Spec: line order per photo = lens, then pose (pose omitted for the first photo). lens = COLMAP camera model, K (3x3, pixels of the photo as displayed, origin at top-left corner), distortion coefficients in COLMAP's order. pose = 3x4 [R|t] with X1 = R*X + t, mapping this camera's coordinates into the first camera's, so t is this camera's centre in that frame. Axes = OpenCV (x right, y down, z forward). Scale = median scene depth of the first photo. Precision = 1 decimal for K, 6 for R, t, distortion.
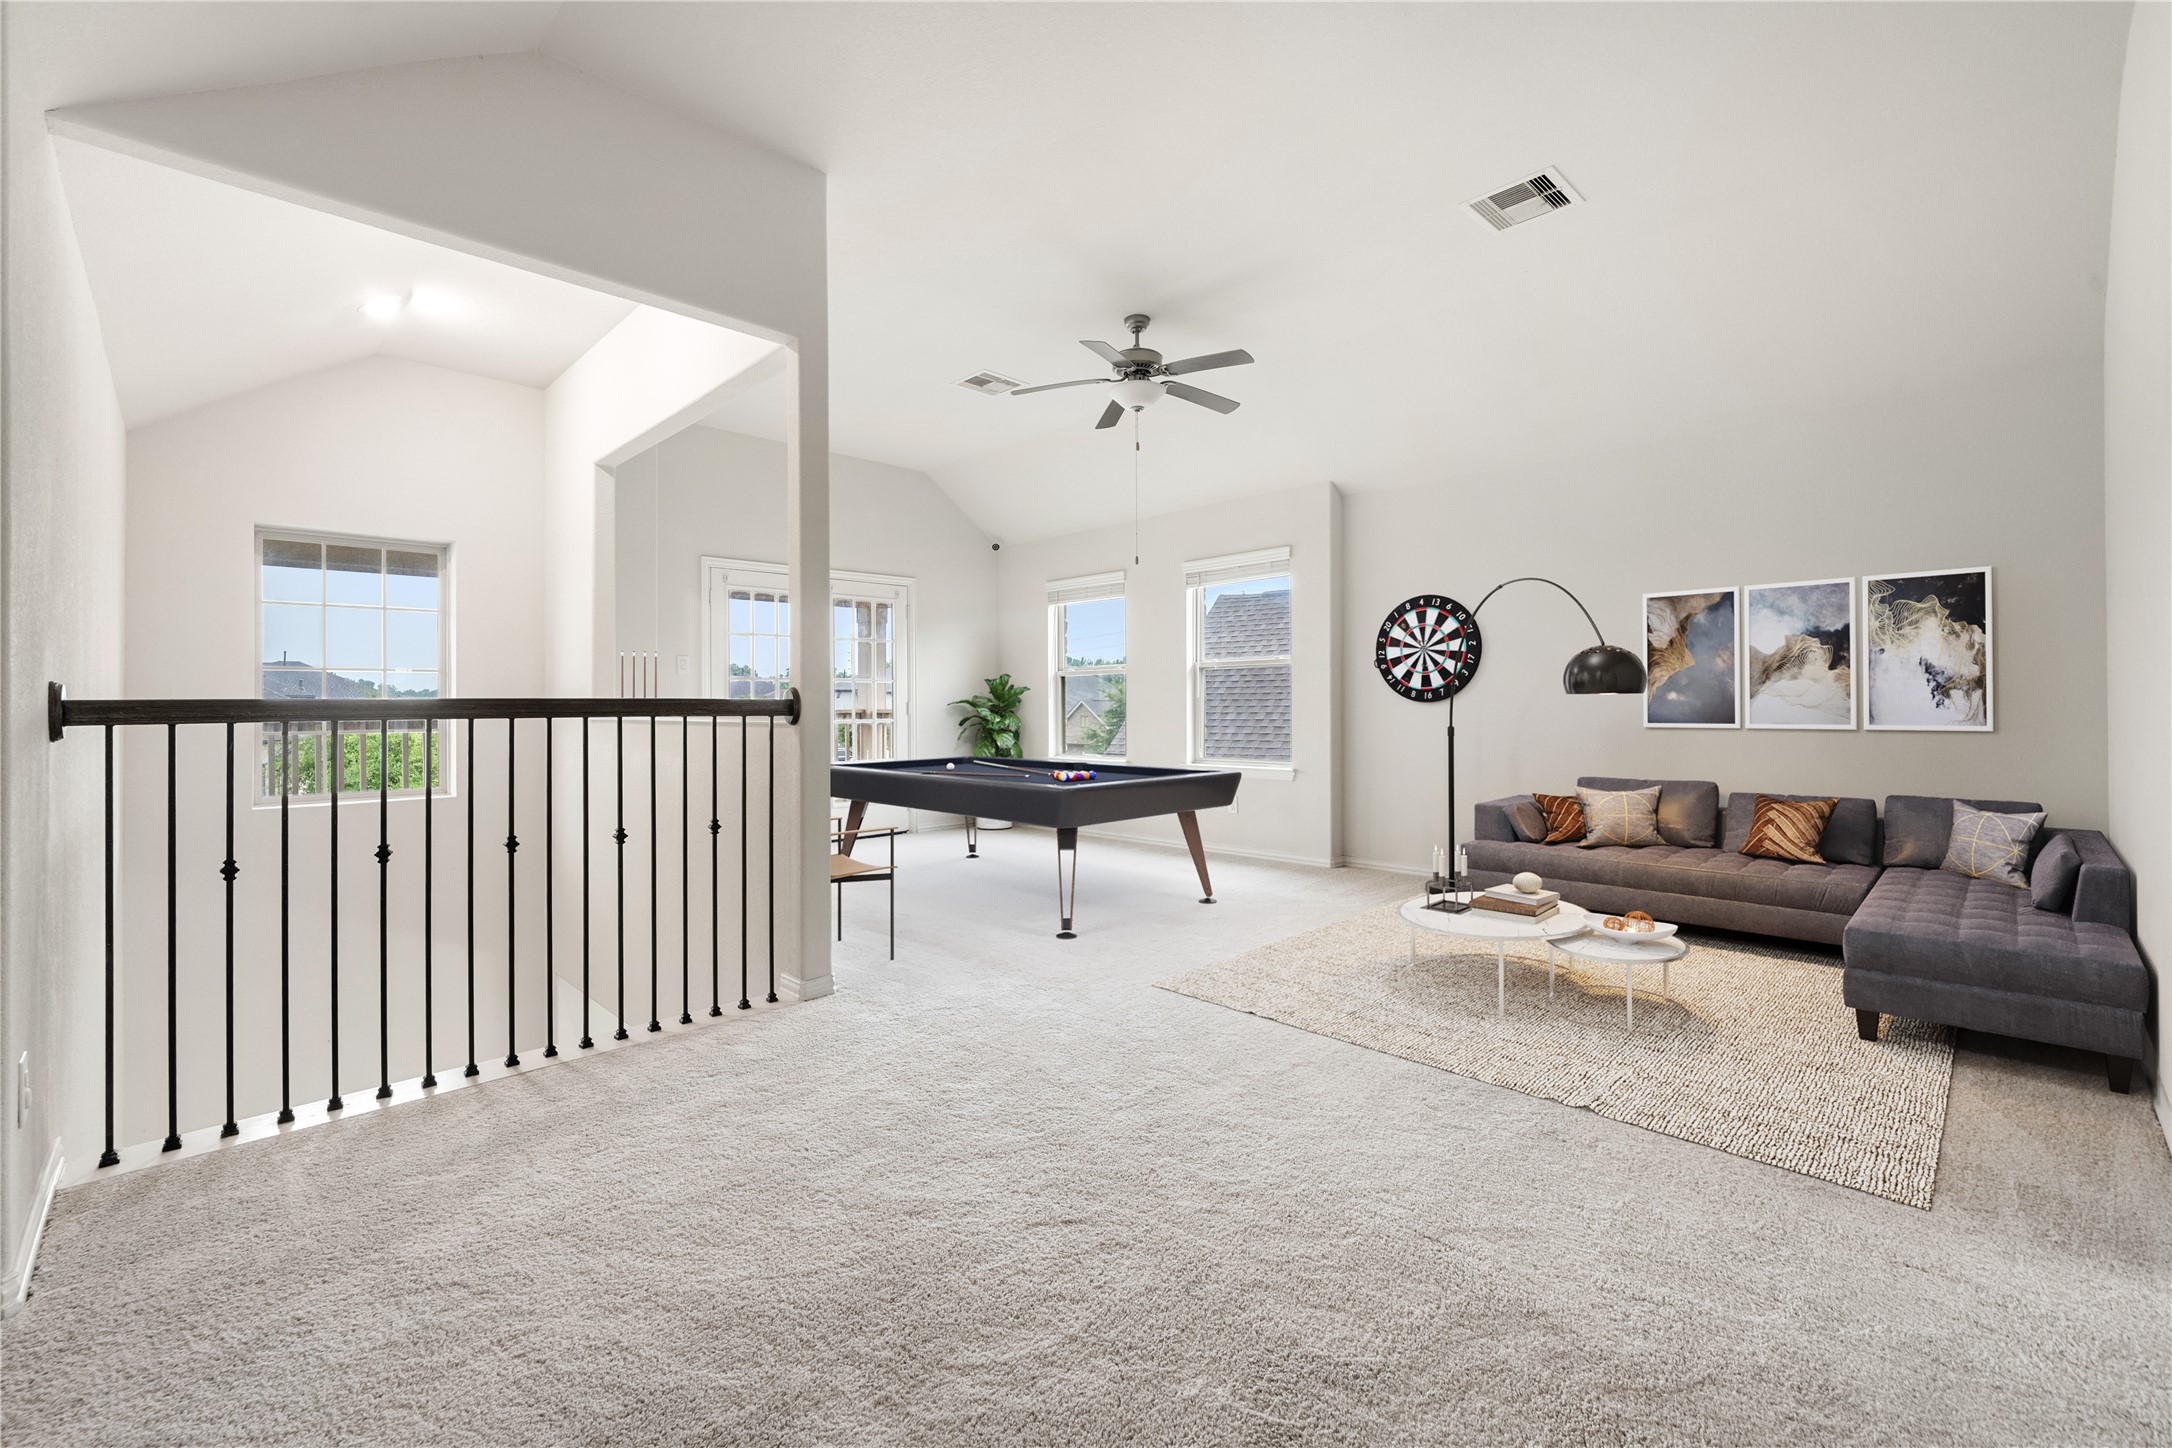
lens RADIAL K [[904.5, 0, 1079.8], [0, 904.5, 697.6], [0, 0, 1]] dist [0.001664, -0.000038]
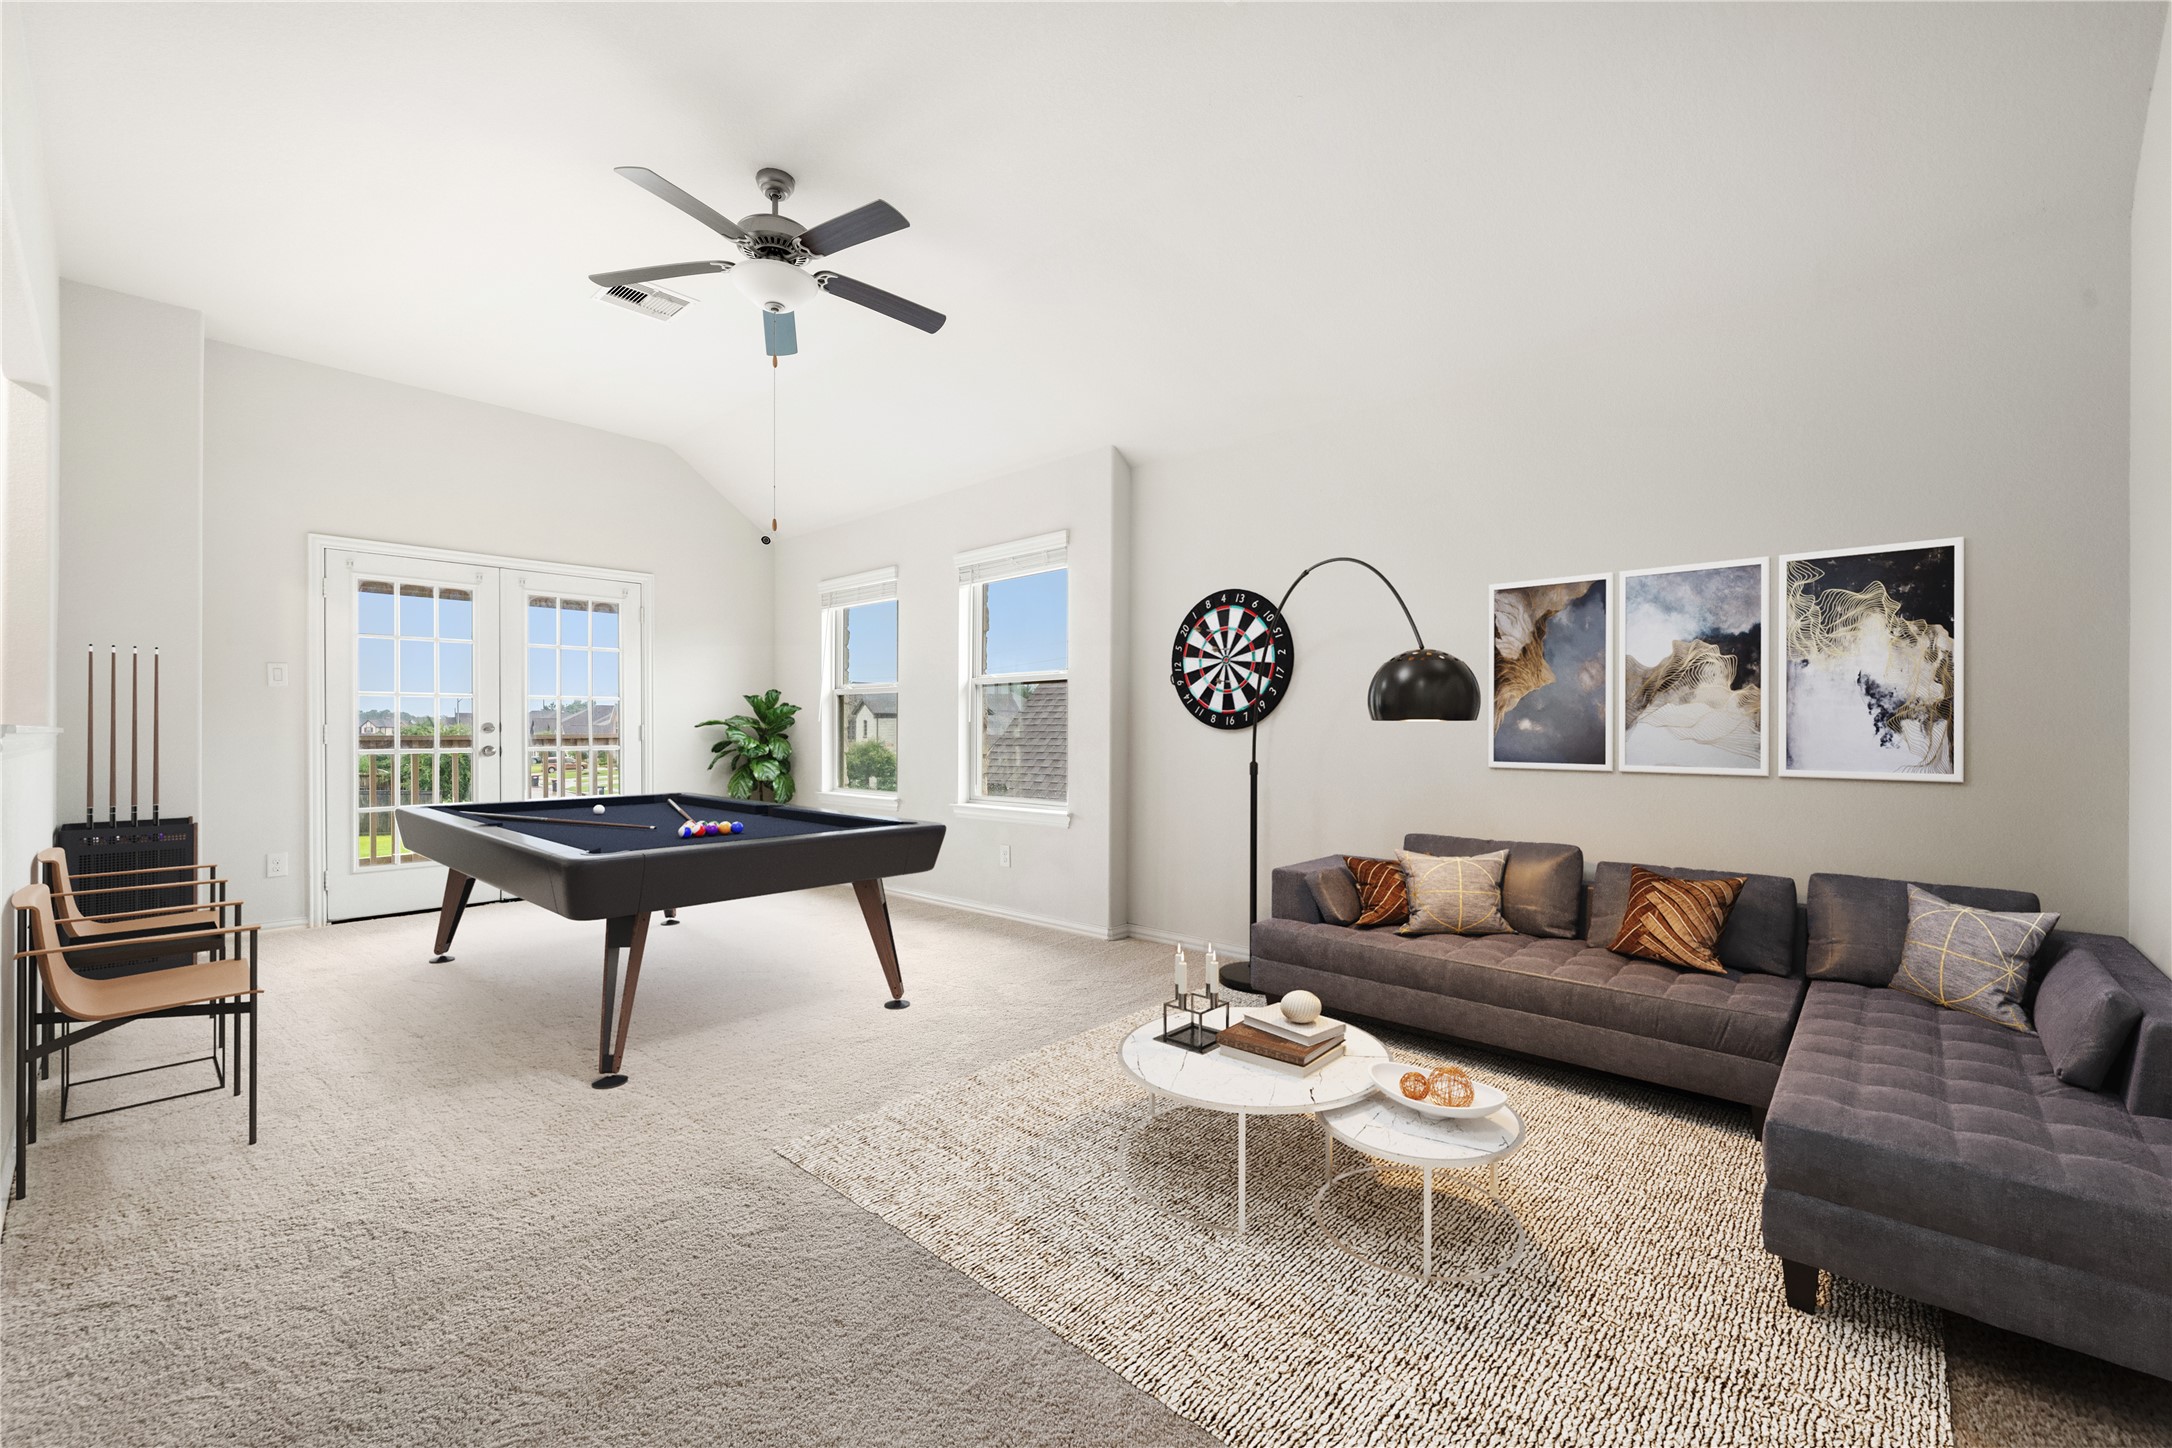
lens RADIAL K [[900.4, 0, 1076.4], [0, 900.4, 718.6], [0, 0, 1]] dist [0.002270, 0.000223]
pose [[0.996725, 0.010483, 0.080180, 0.258655], [-0.010318, 0.999944, -0.002473, -0.001429], [-0.080202, 0.001637, 0.996777, 0.335442]]
